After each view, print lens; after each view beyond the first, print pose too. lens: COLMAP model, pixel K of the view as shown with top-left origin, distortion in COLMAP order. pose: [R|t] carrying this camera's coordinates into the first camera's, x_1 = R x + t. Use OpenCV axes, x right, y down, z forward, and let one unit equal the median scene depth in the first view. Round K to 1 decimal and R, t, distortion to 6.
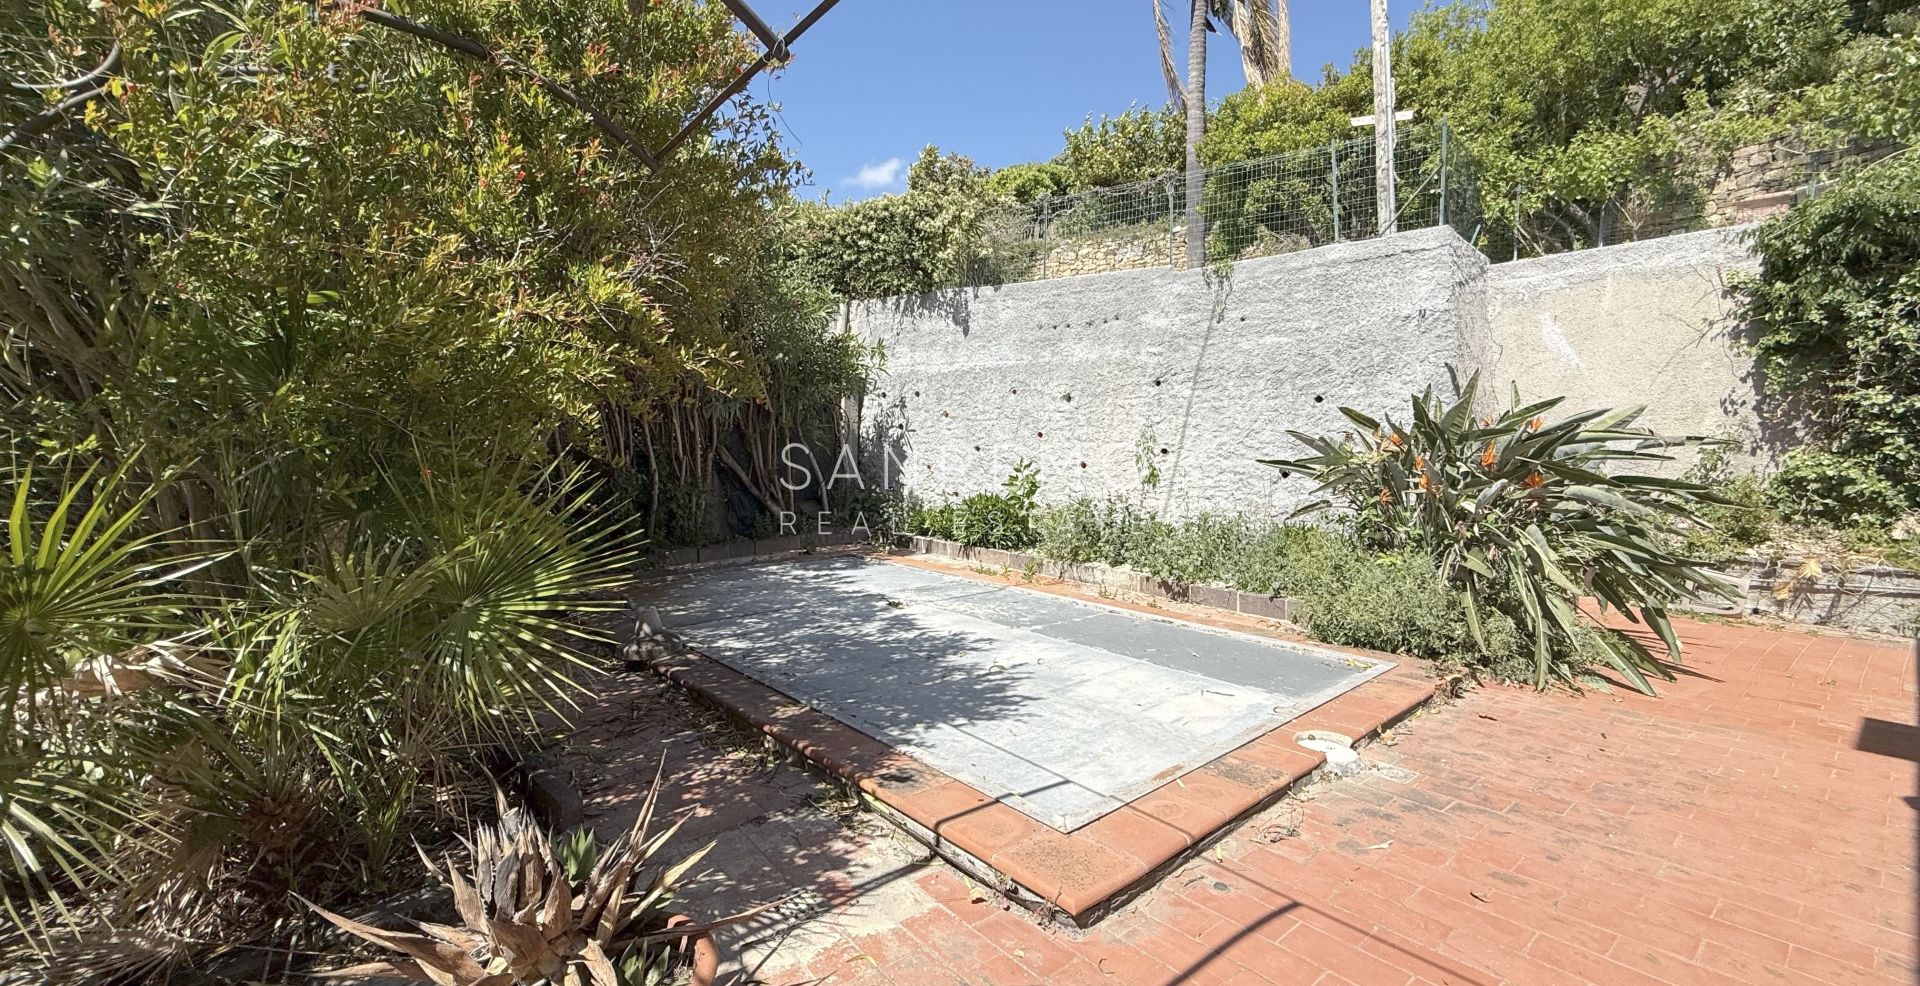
lens RADIAL K [[790.7, 0, 960.0], [0, 790.7, 493.0], [0, 0, 1]] dist [0.001767, 0.000207]
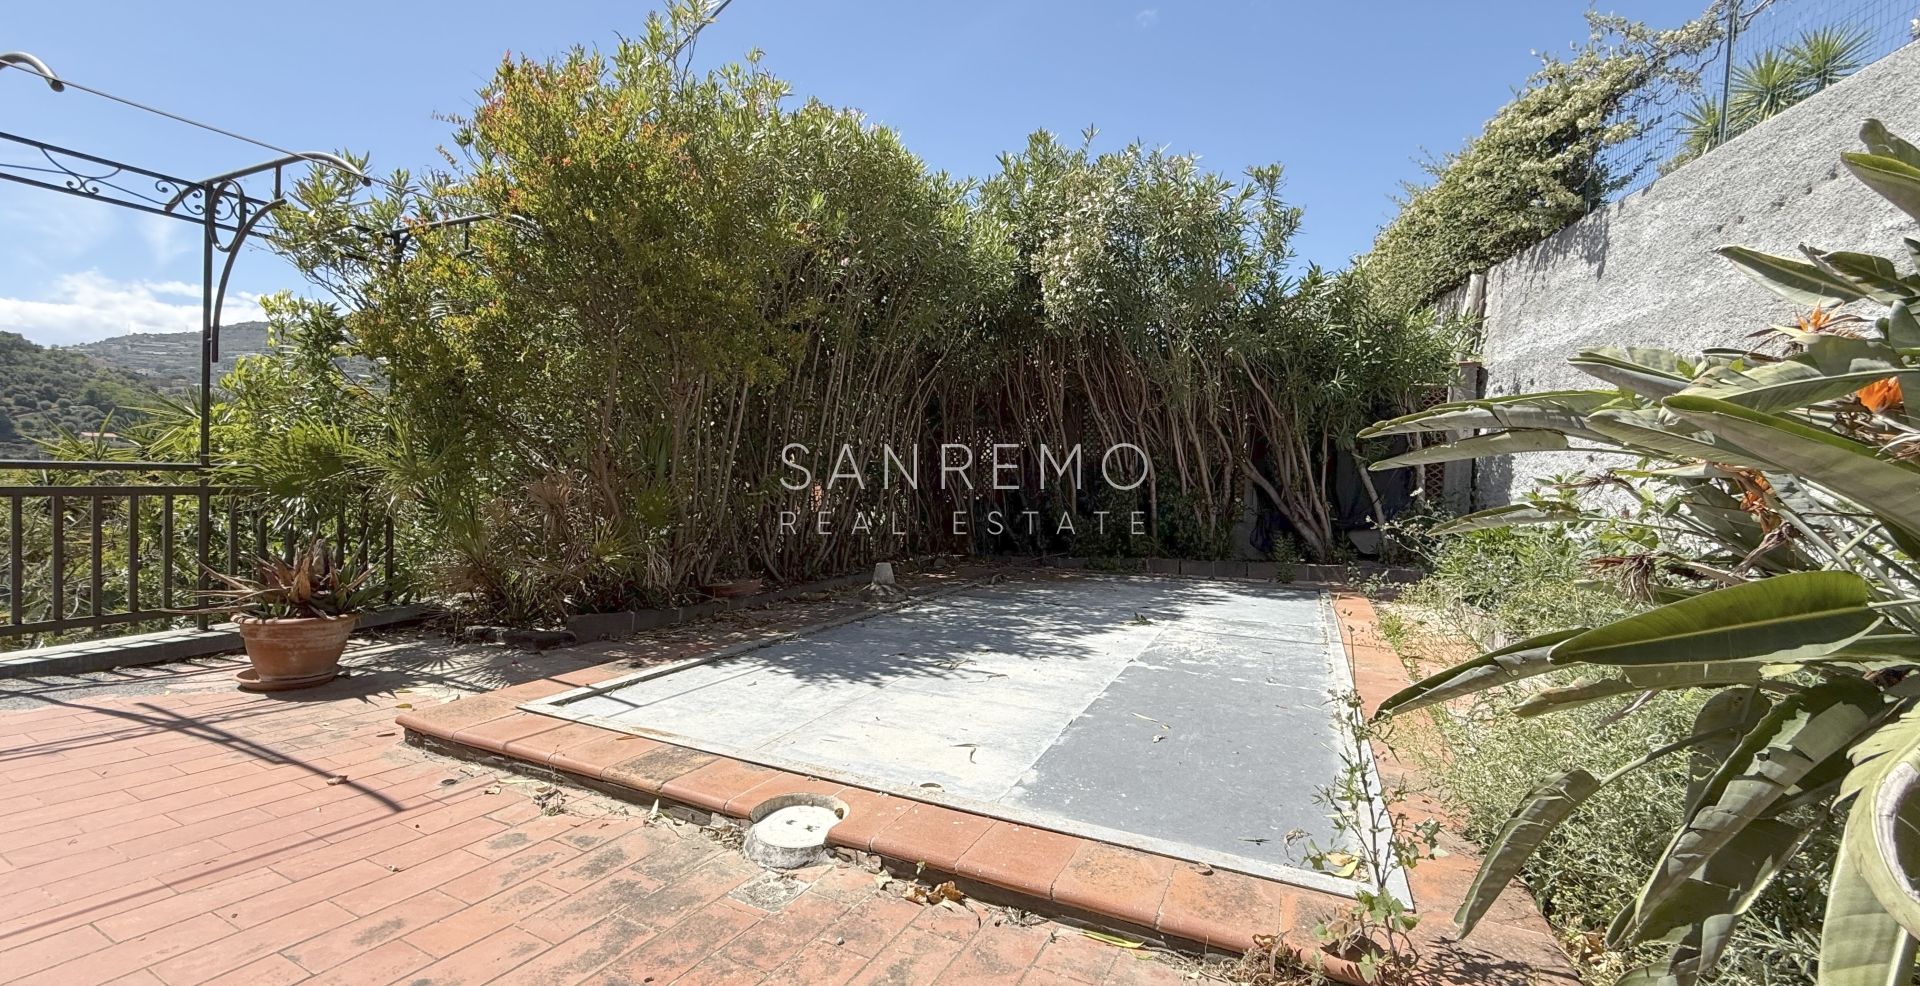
lens RADIAL K [[764.0, 0, 960.0], [0, 764.0, 493.0], [0, 0, 1]] dist [0.015867, 0.000344]
pose [[0.384856, 0.028131, -0.922548, 0.948496], [-0.077077, 0.997024, -0.001752, 0.030302], [0.919753, 0.071781, 0.385878, 0.731926]]
